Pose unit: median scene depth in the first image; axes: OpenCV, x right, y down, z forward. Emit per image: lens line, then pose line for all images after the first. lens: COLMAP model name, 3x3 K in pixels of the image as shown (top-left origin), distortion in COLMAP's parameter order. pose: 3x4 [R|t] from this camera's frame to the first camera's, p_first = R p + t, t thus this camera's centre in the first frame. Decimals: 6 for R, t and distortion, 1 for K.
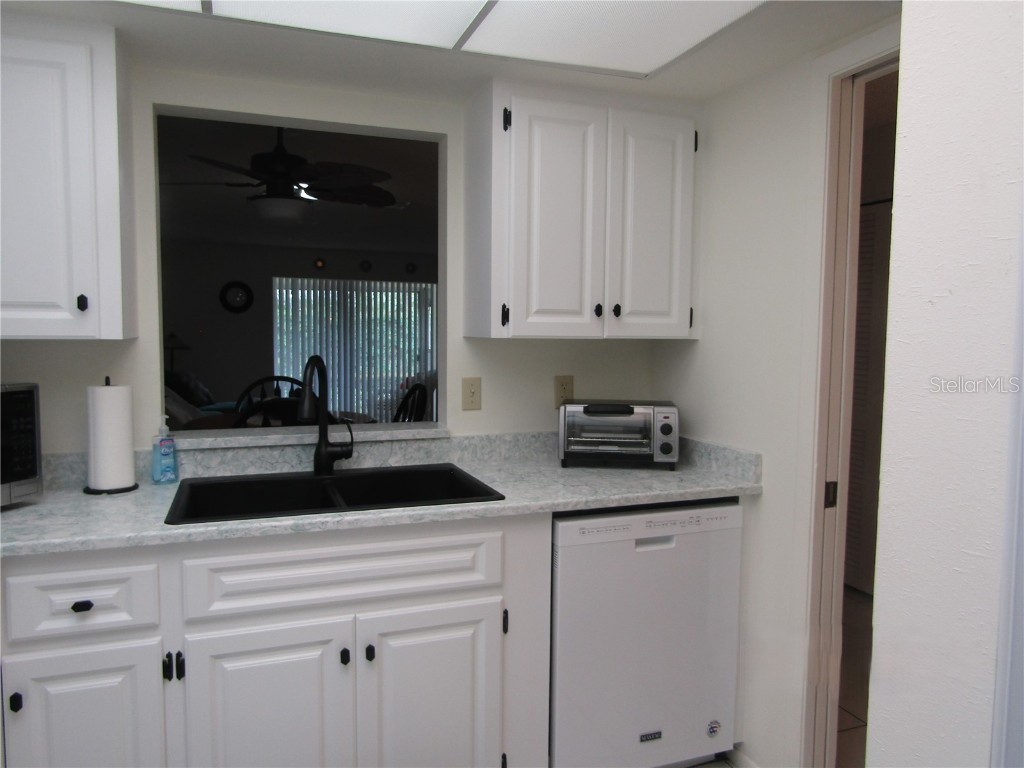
lens RADIAL K [[730.5, 0, 513.1], [0, 730.5, 383.1], [0, 0, 1]] dist [-0.001737, -0.005635]
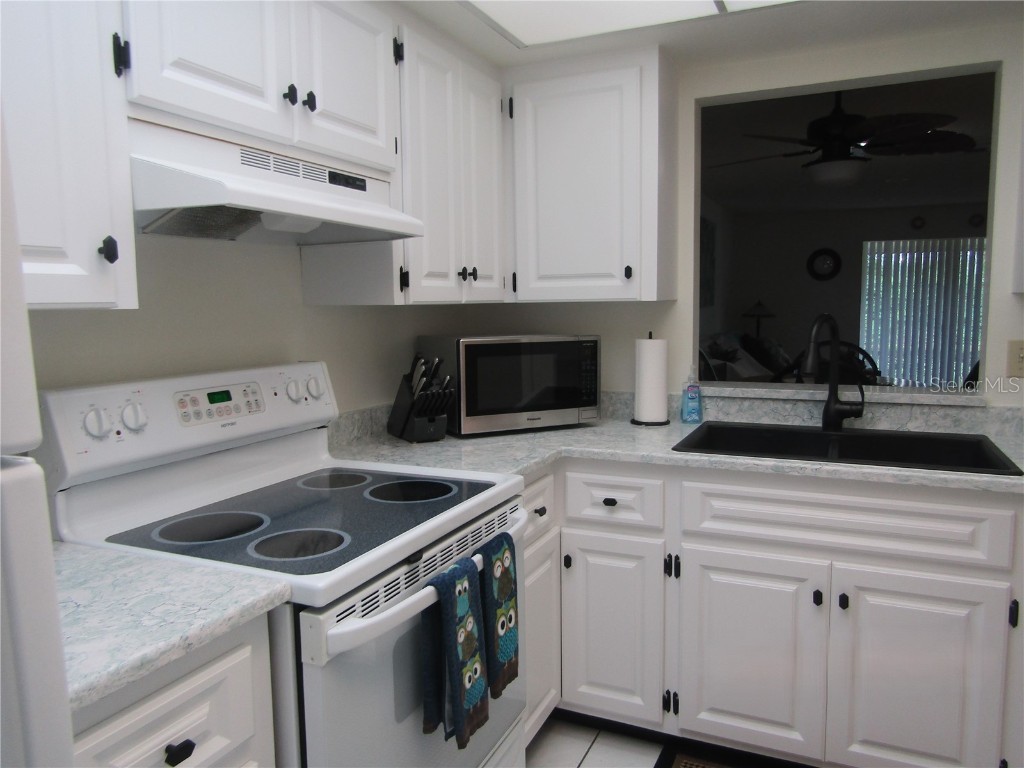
lens RADIAL K [[730.5, 0, 513.1], [0, 730.5, 383.1], [0, 0, 1]] dist [-0.001737, -0.005635]
pose [[0.707764, 0.059212, -0.703963, 0.153083], [-0.030666, 0.998117, 0.053123, 0.018845], [0.705783, -0.016011, 0.708247, -0.044815]]
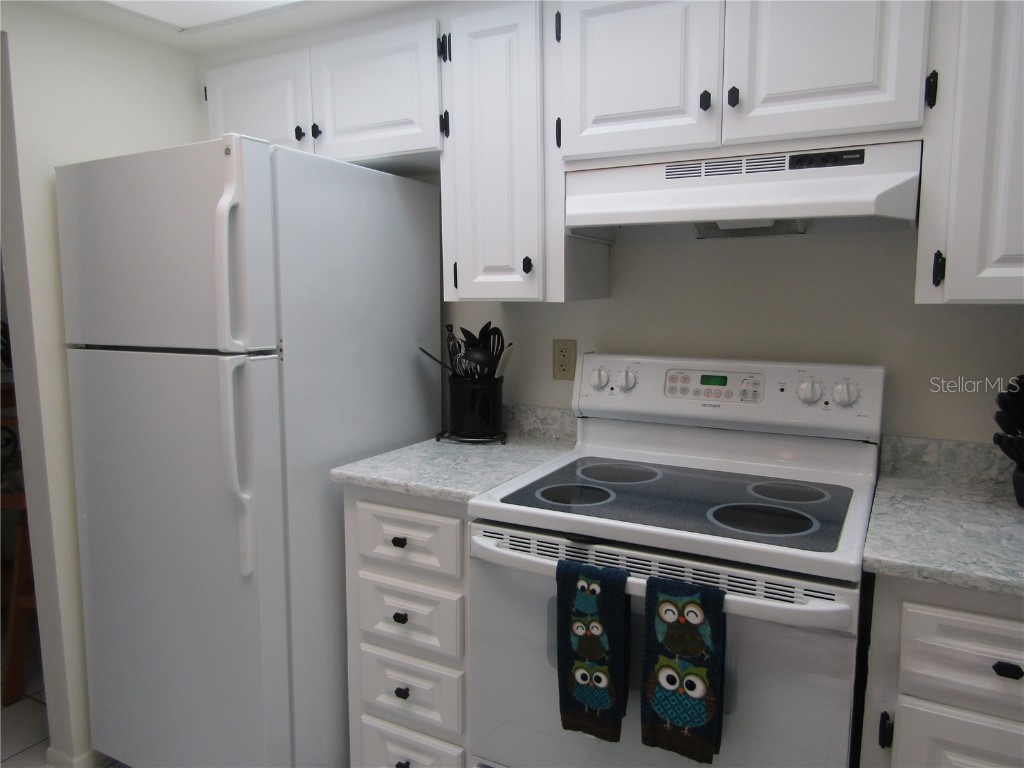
lens RADIAL K [[730.5, 0, 513.1], [0, 730.5, 383.1], [0, 0, 1]] dist [-0.001737, -0.005635]
pose [[-0.754378, 0.081156, -0.651404, 0.140363], [-0.046124, 0.983323, 0.175924, -0.055567], [0.654818, 0.162759, -0.738054, 0.773375]]
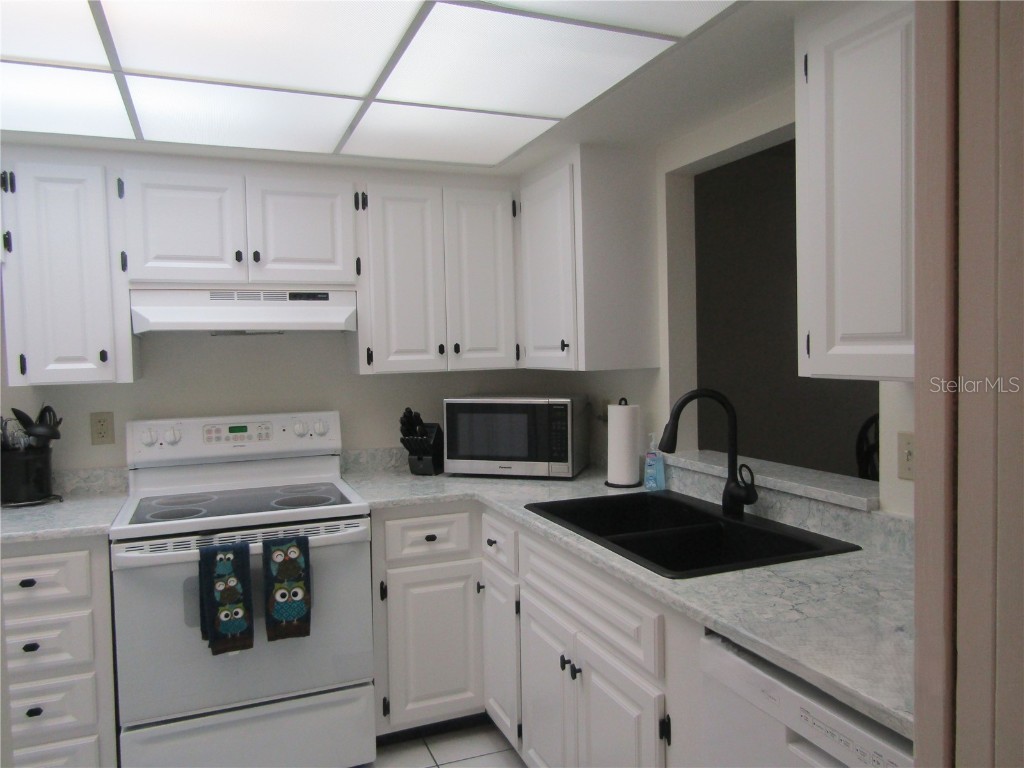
lens RADIAL K [[730.5, 0, 513.1], [0, 730.5, 383.1], [0, 0, 1]] dist [-0.001737, -0.005635]
pose [[0.033994, 0.038937, -0.998663, 0.721542], [-0.048117, 0.998146, 0.037279, -0.072703], [0.998263, 0.046785, 0.035805, 0.729508]]
